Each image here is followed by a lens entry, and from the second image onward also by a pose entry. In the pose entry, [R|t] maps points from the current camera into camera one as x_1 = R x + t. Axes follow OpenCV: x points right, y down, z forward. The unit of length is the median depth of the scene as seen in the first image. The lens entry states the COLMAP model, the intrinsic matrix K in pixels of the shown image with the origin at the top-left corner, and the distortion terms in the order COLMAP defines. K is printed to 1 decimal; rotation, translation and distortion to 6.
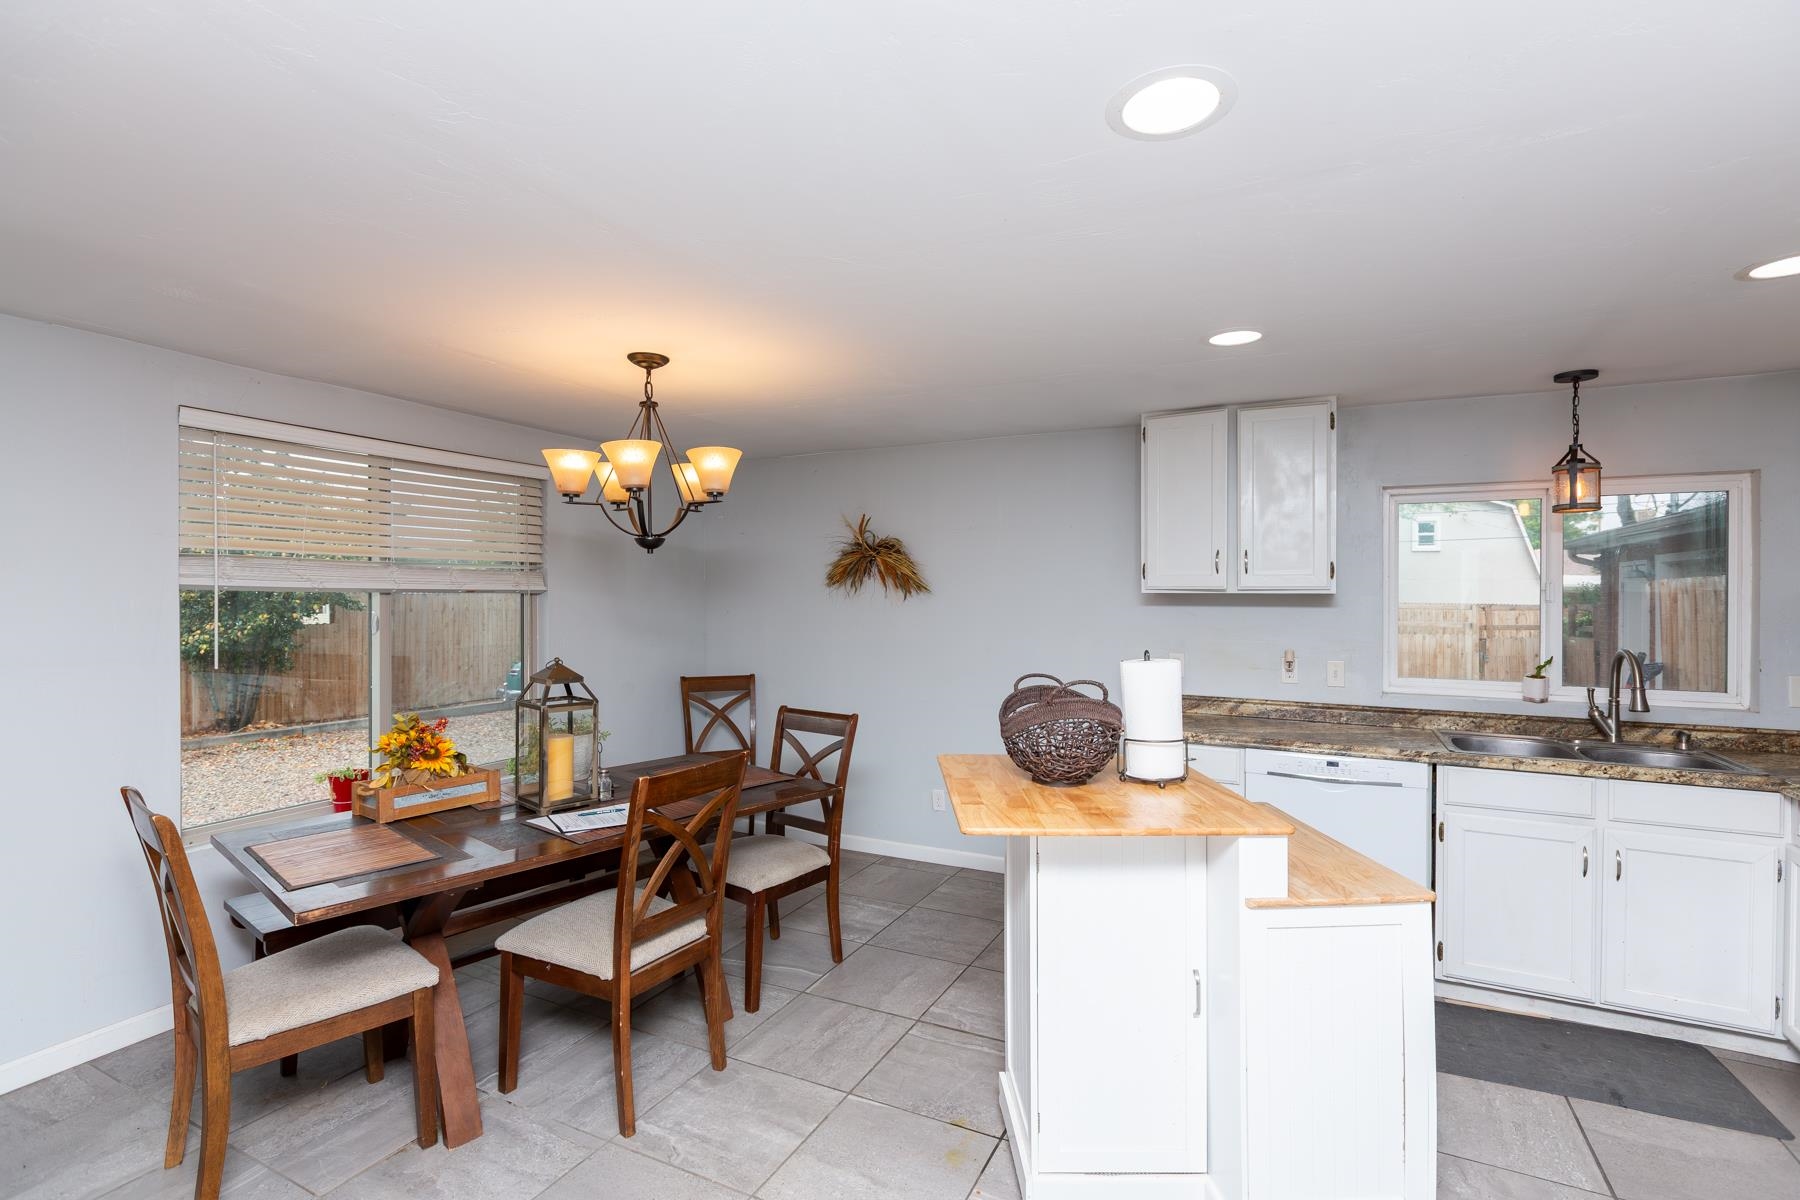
lens RADIAL K [[839.0, 0, 910.0], [0, 839.0, 591.0], [0, 0, 1]] dist [-0.008072, 0.000162]
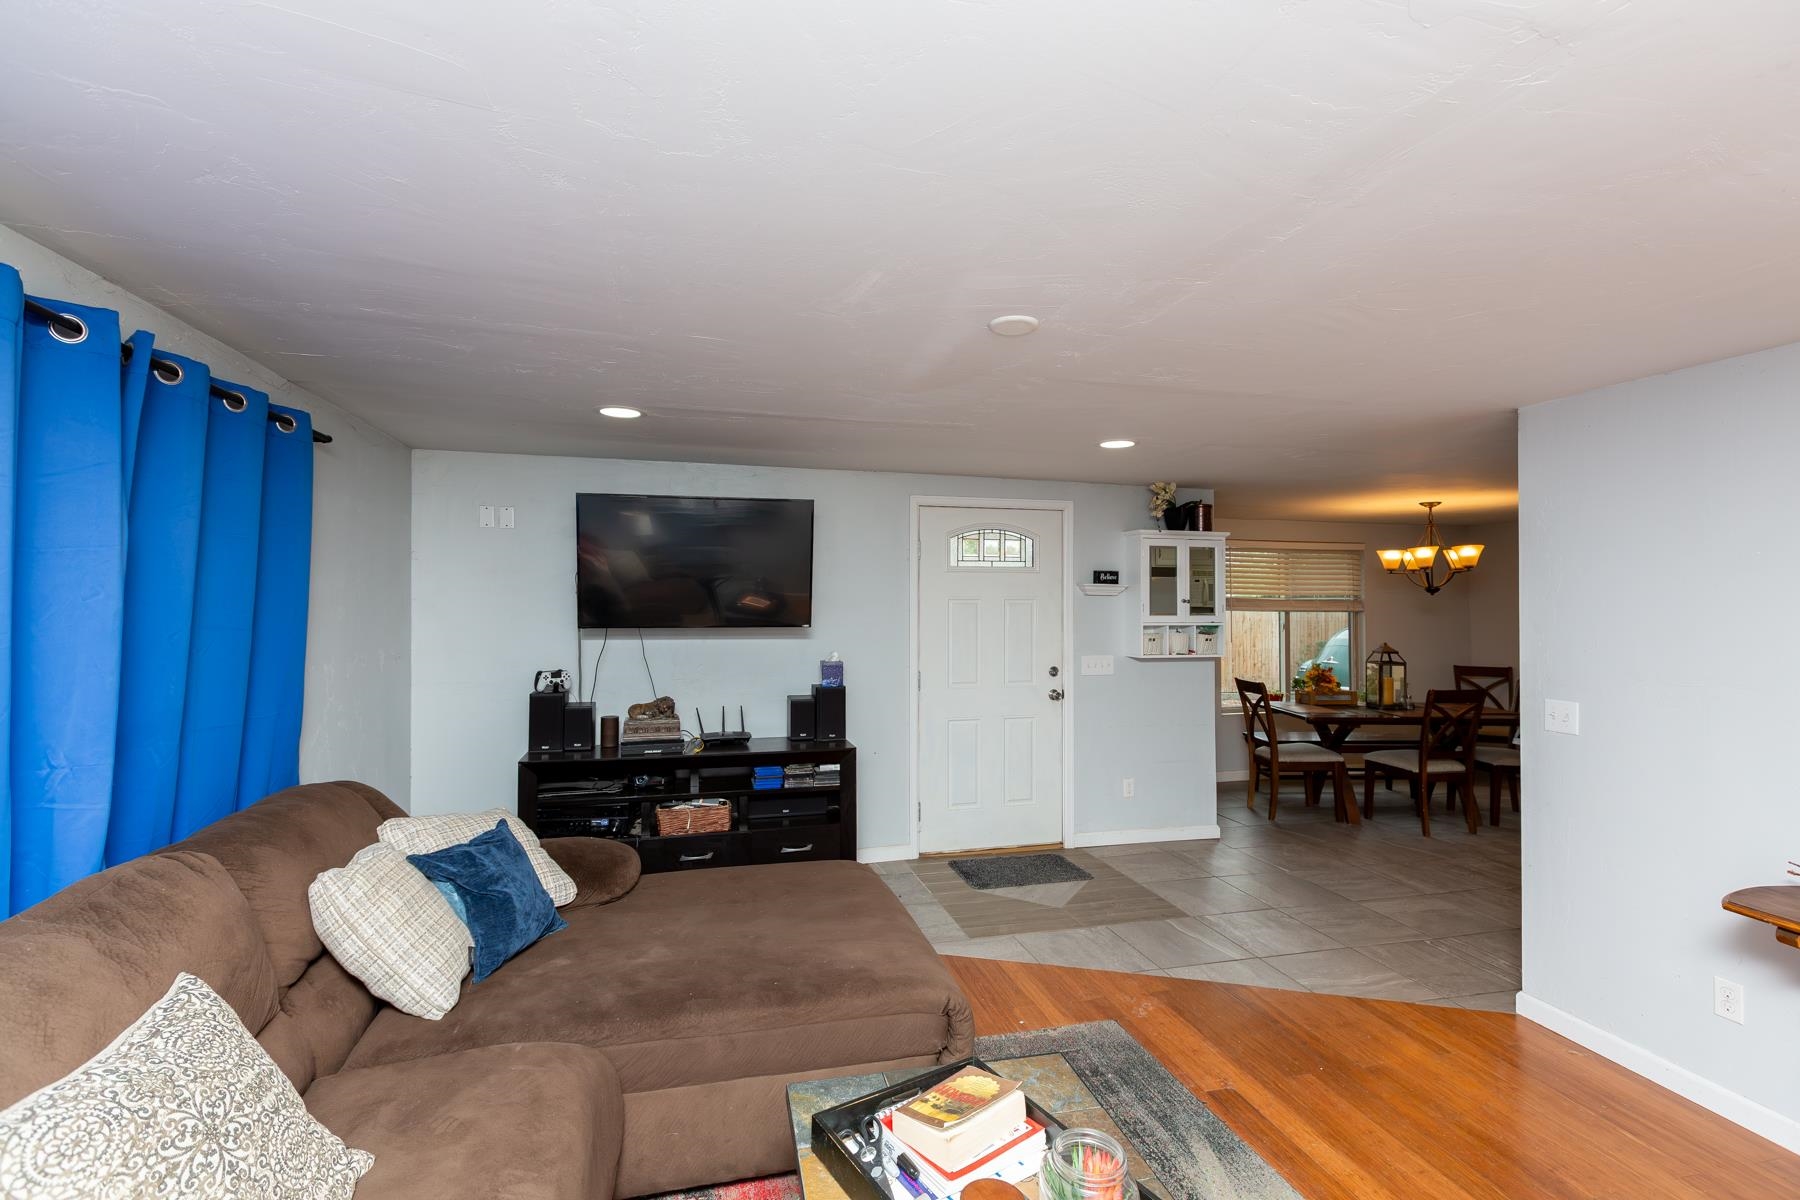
lens RADIAL K [[825.3, 0, 892.6], [0, 825.3, 590.1], [0, 0, 1]] dist [0.004989, -0.001068]
pose [[0.645092, -0.011867, -0.764013, 0.383134], [0.001196, 0.999894, -0.014521, -0.027751], [0.764104, 0.008453, 0.645037, -1.314632]]
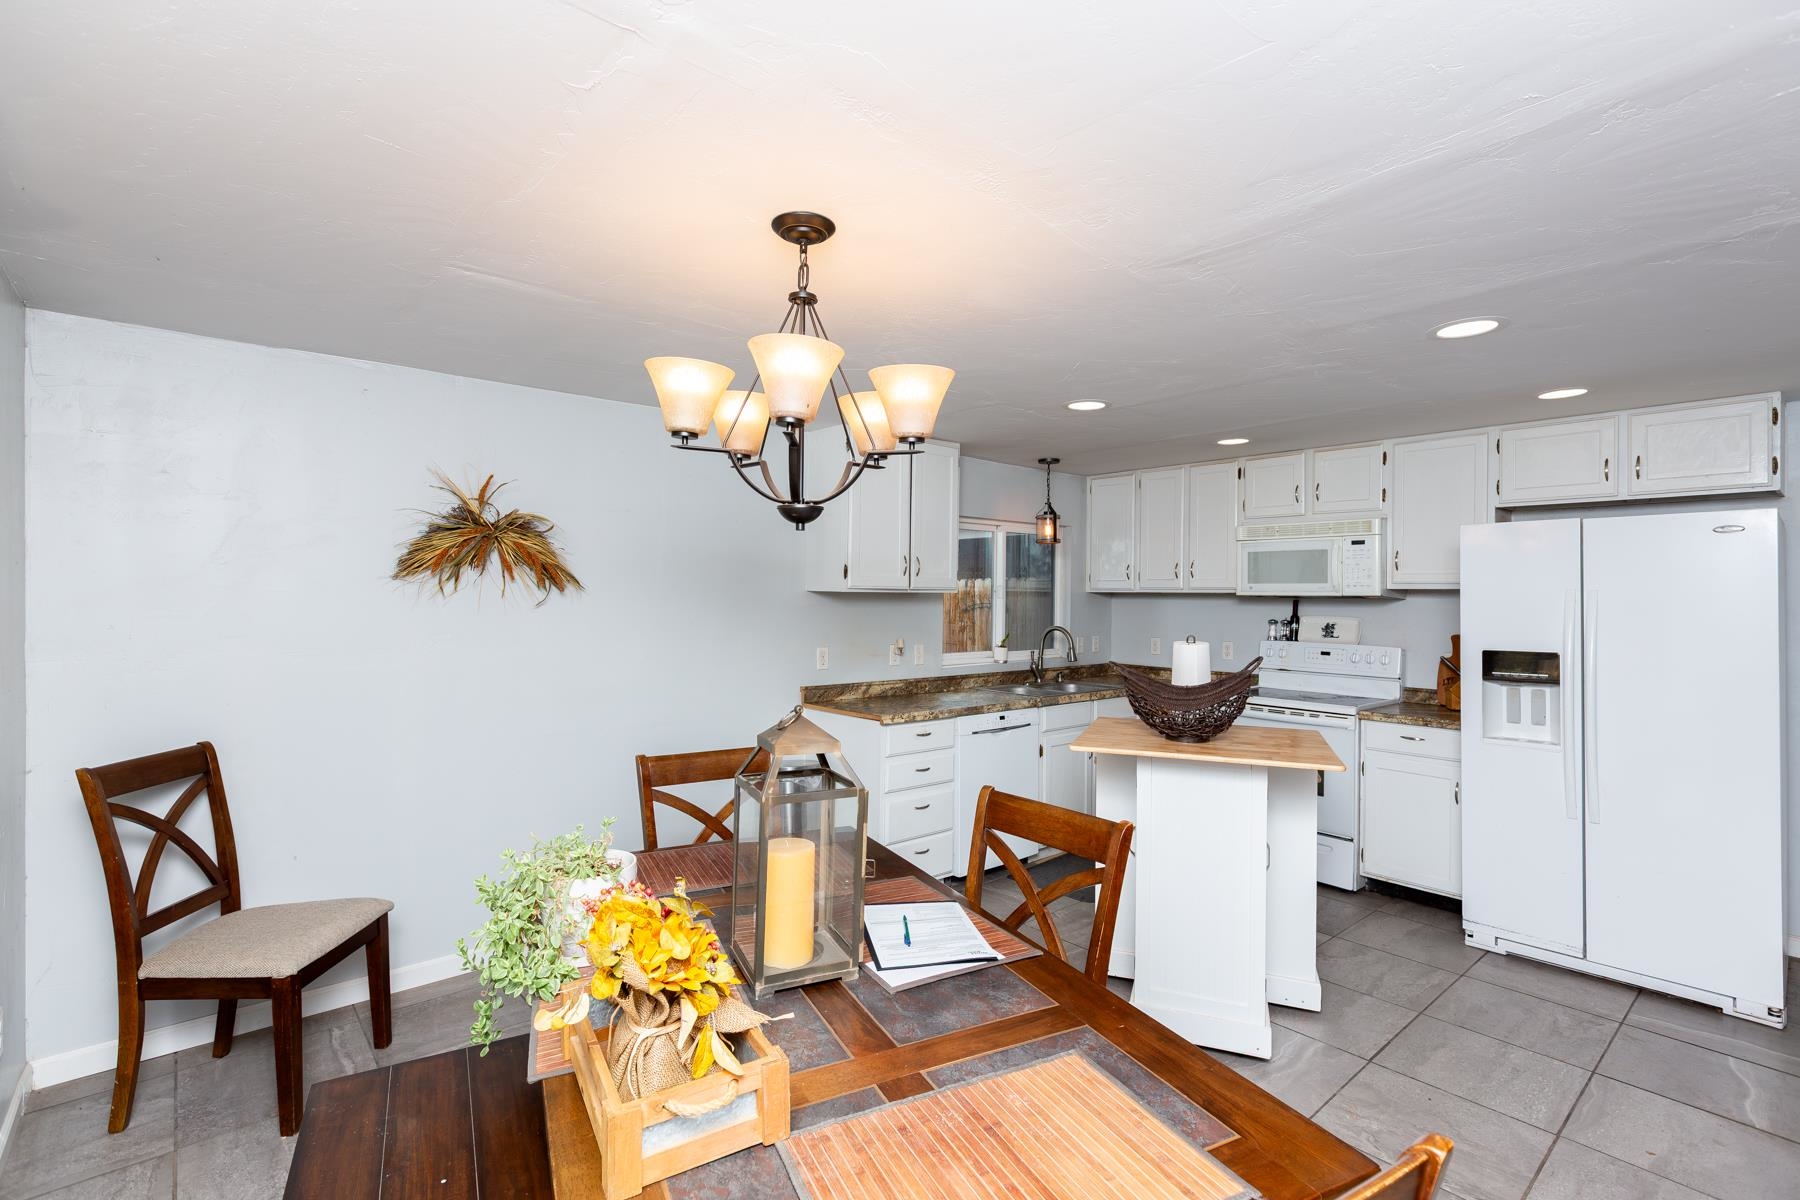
lens RADIAL K [[825.3, 0, 896.4], [0, 825.3, 599.0], [0, 0, 1]] dist [0.004989, -0.001068]
pose [[0.412265, -0.012574, 0.910977, -0.812752], [-0.005480, 0.999852, 0.016281, -0.011238], [-0.911047, -0.011704, 0.412135, 0.601006]]
